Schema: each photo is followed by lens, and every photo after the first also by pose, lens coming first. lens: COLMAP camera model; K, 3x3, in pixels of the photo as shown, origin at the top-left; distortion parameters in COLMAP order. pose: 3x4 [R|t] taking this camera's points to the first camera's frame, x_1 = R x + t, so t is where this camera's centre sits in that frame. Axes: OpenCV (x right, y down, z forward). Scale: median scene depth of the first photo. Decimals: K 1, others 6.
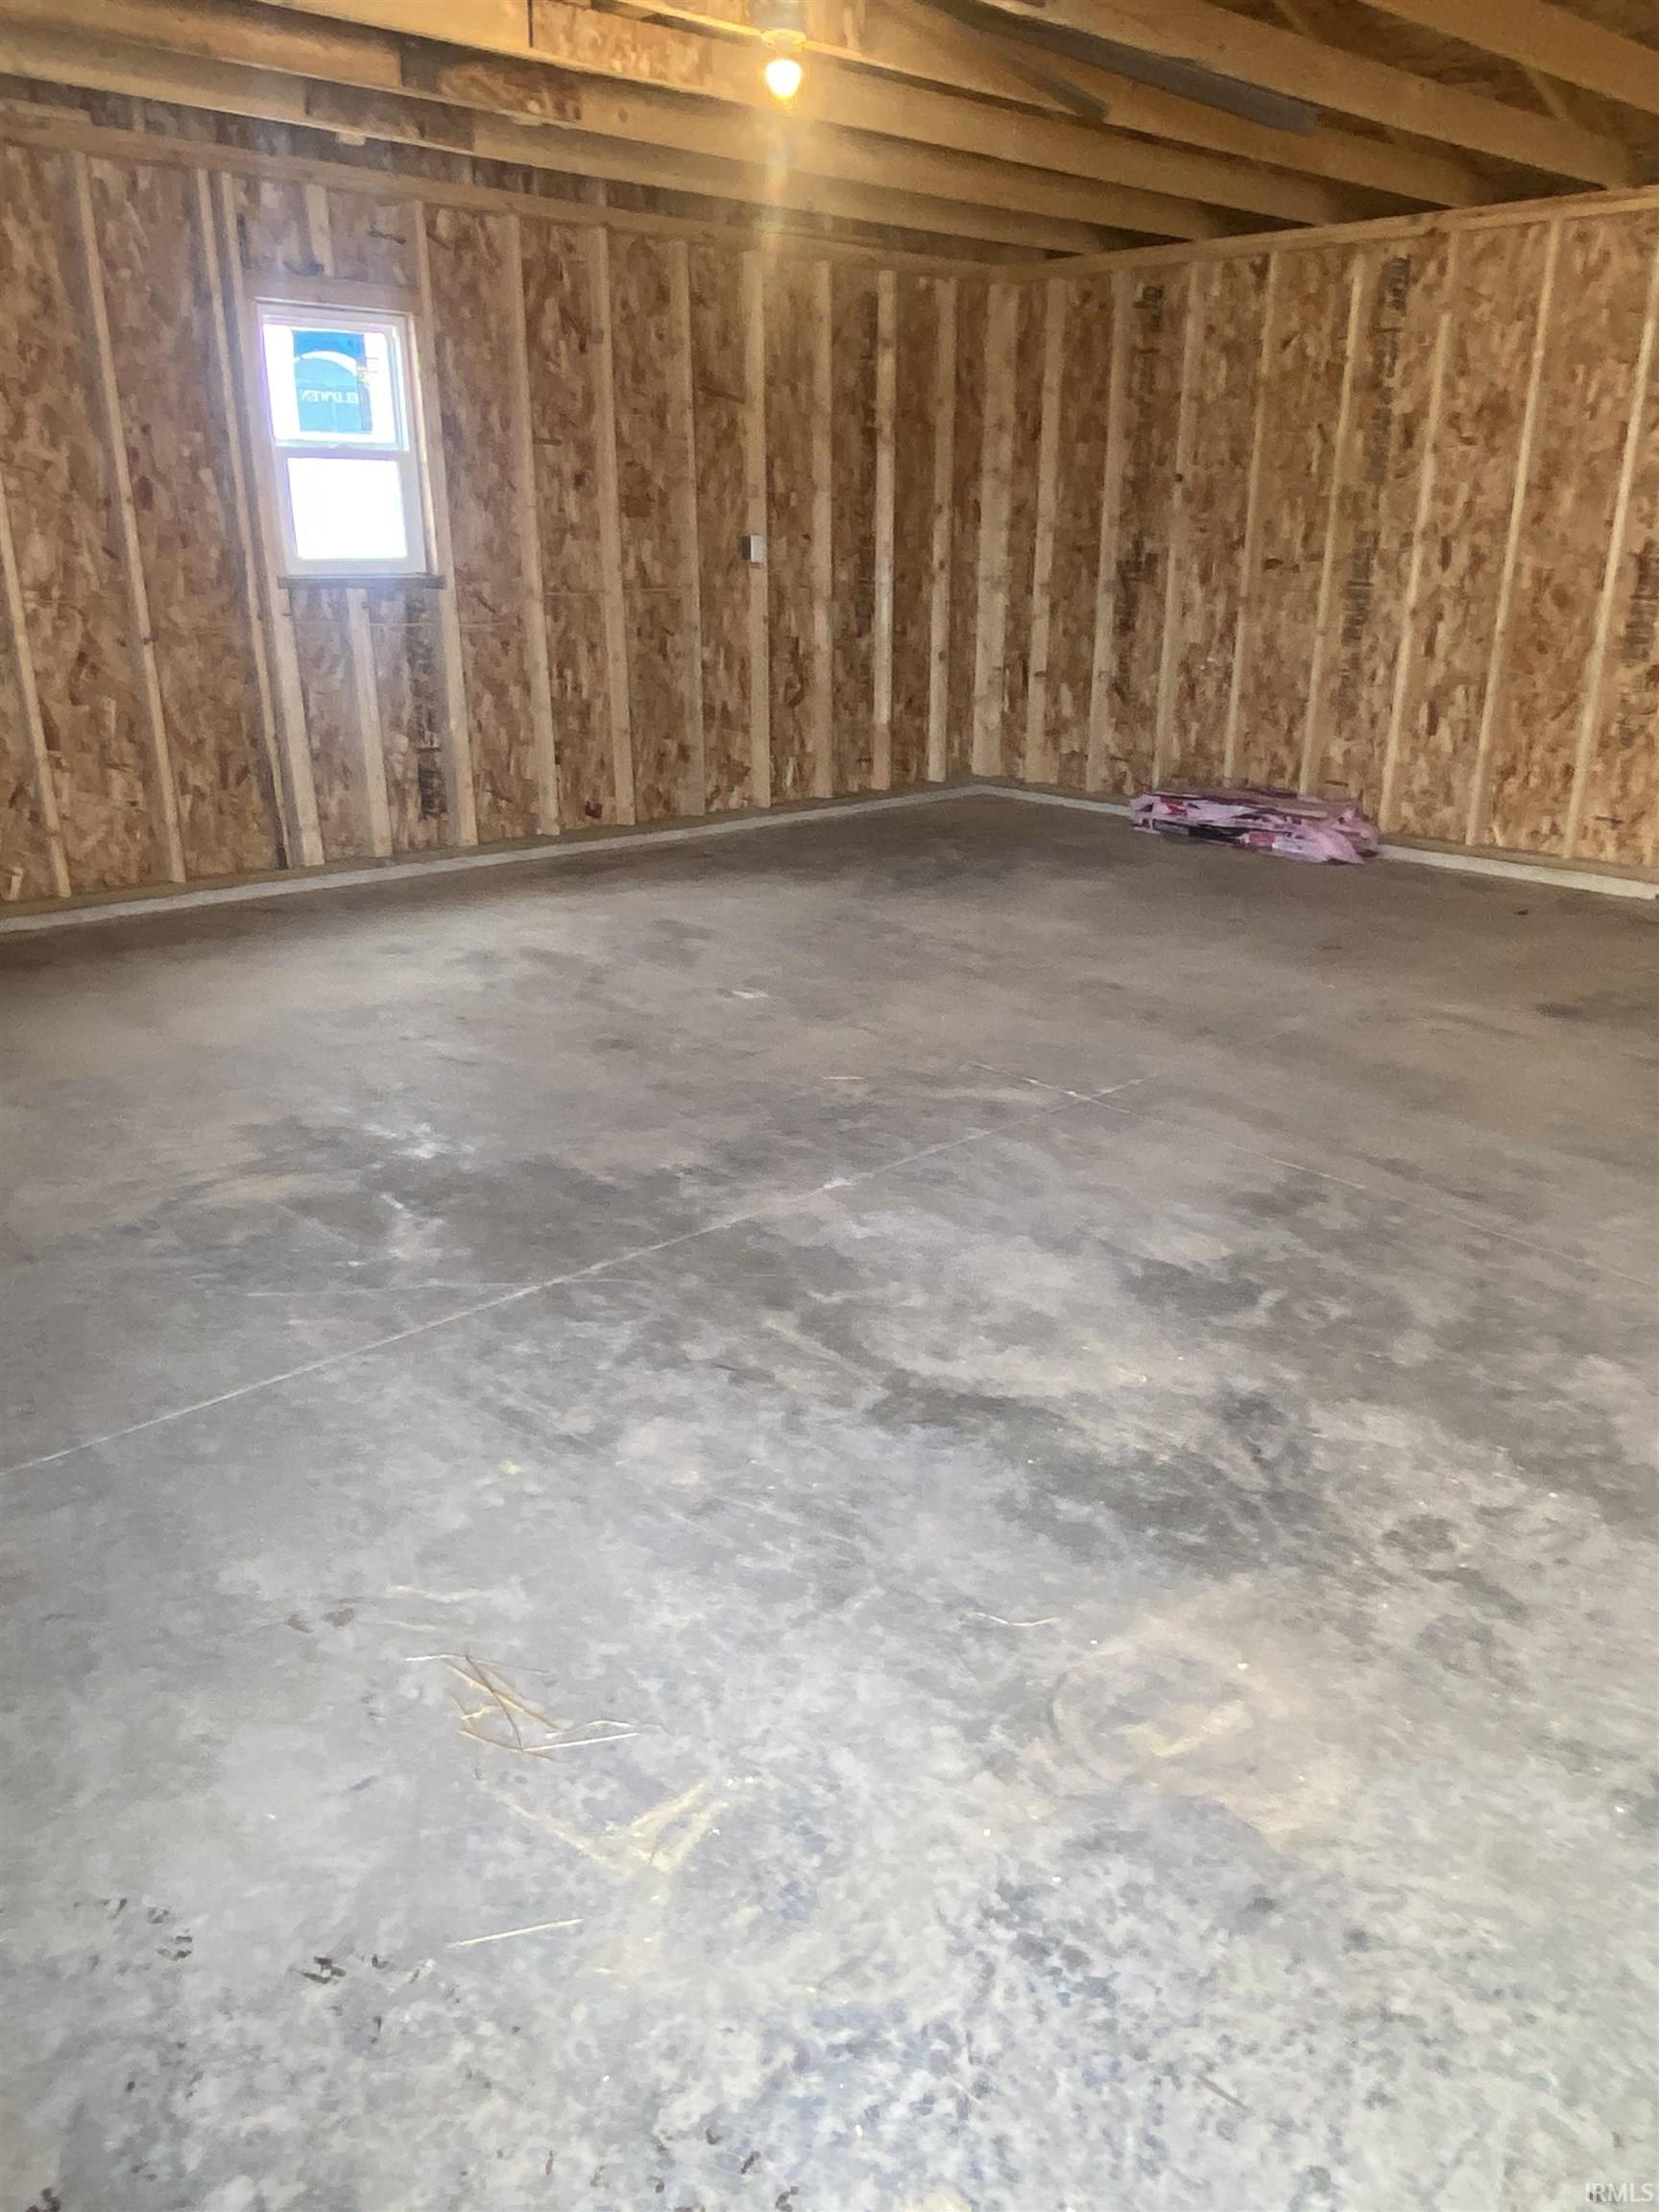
lens RADIAL K [[1642.7, 0, 829.5], [0, 1642.7, 1106.0], [0, 0, 1]] dist [0.061219, -0.001037]
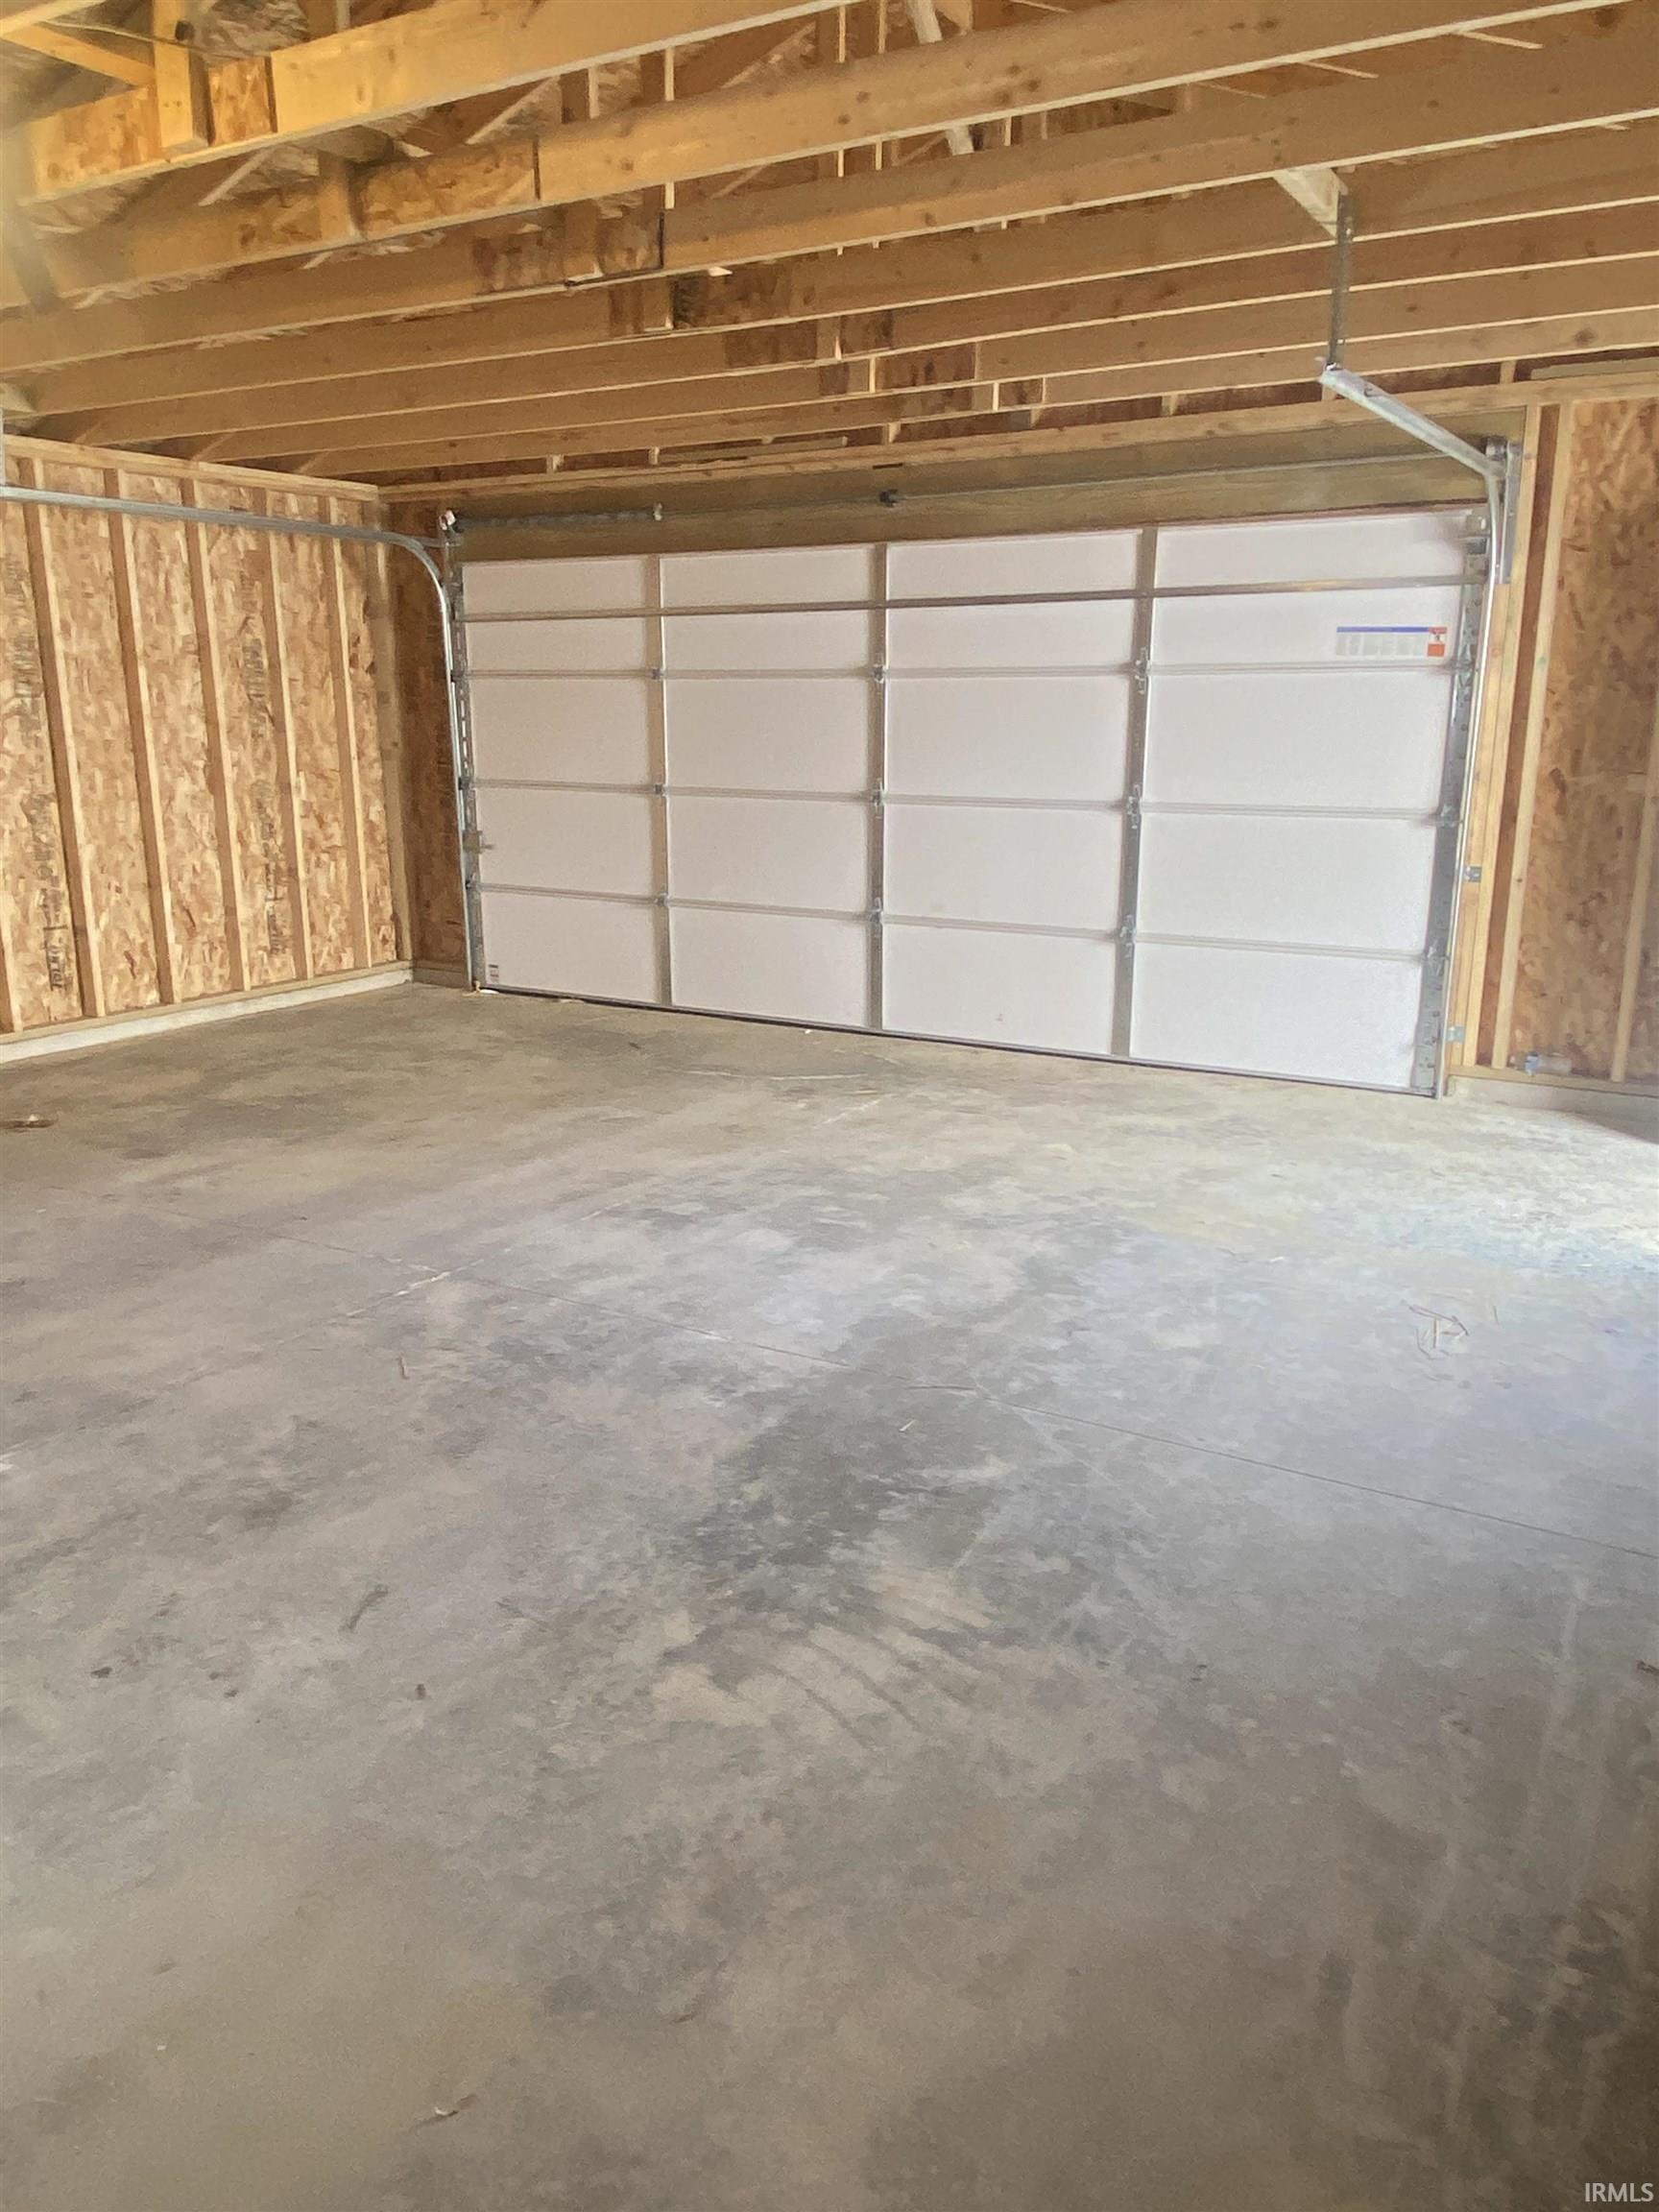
lens RADIAL K [[1642.7, 0, 829.5], [0, 1642.7, 1106.0], [0, 0, 1]] dist [0.061219, -0.001037]
pose [[-0.275366, -0.240585, 0.930748, -1.055686], [0.326528, 0.887212, 0.325936, -0.444708], [-0.904186, 0.393667, -0.165750, 1.136091]]
